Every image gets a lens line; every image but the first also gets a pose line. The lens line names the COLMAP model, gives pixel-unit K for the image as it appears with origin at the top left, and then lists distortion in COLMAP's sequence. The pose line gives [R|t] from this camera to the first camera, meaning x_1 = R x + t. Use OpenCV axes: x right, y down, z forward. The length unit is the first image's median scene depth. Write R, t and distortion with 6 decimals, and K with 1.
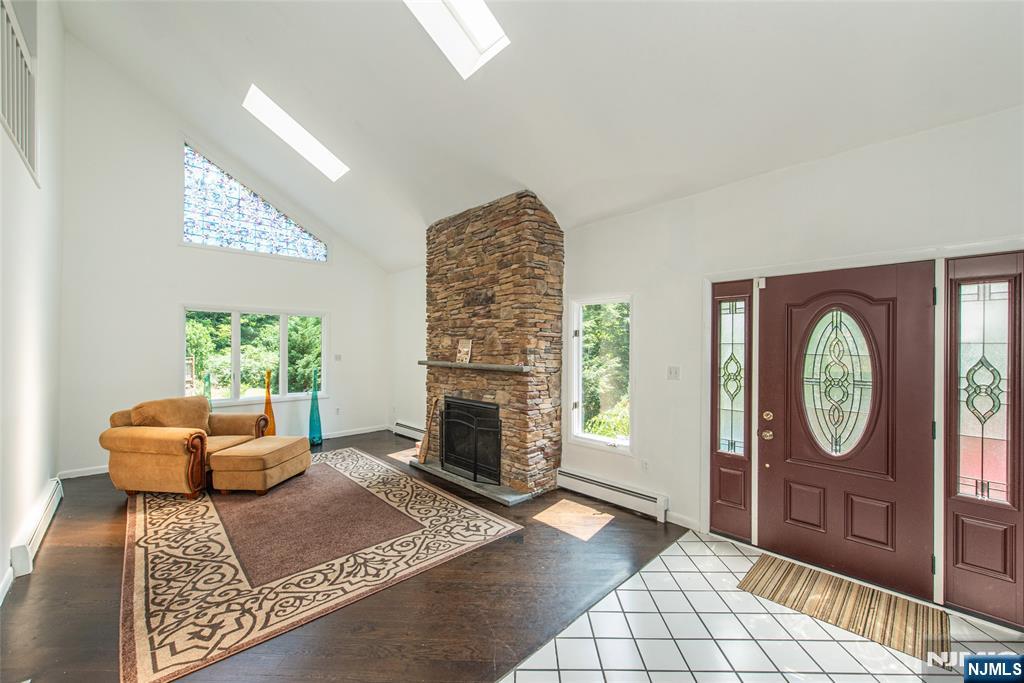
lens RADIAL K [[396.4, 0, 512.0], [0, 396.4, 341.5], [0, 0, 1]] dist [0.024148, -0.010165]
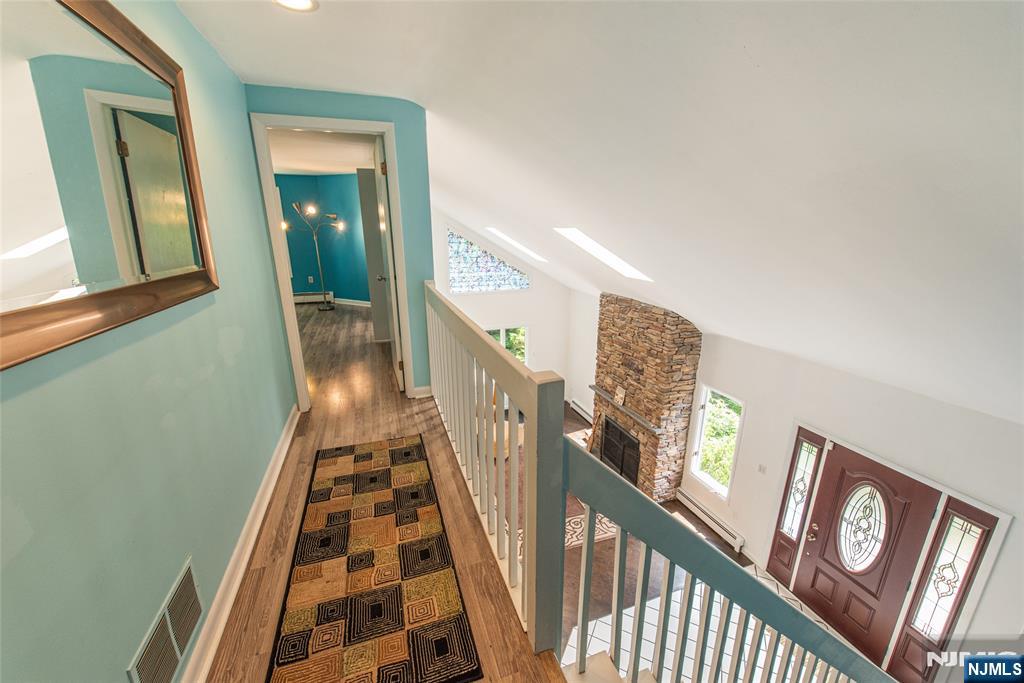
lens RADIAL K [[396.4, 0, 512.0], [0, 396.4, 341.5], [0, 0, 1]] dist [0.024148, -0.010165]
pose [[0.907638, 0.110135, -0.405048, 0.097924], [0.005466, 0.961782, 0.273763, -0.629528], [0.419718, -0.250692, 0.872348, -0.432202]]
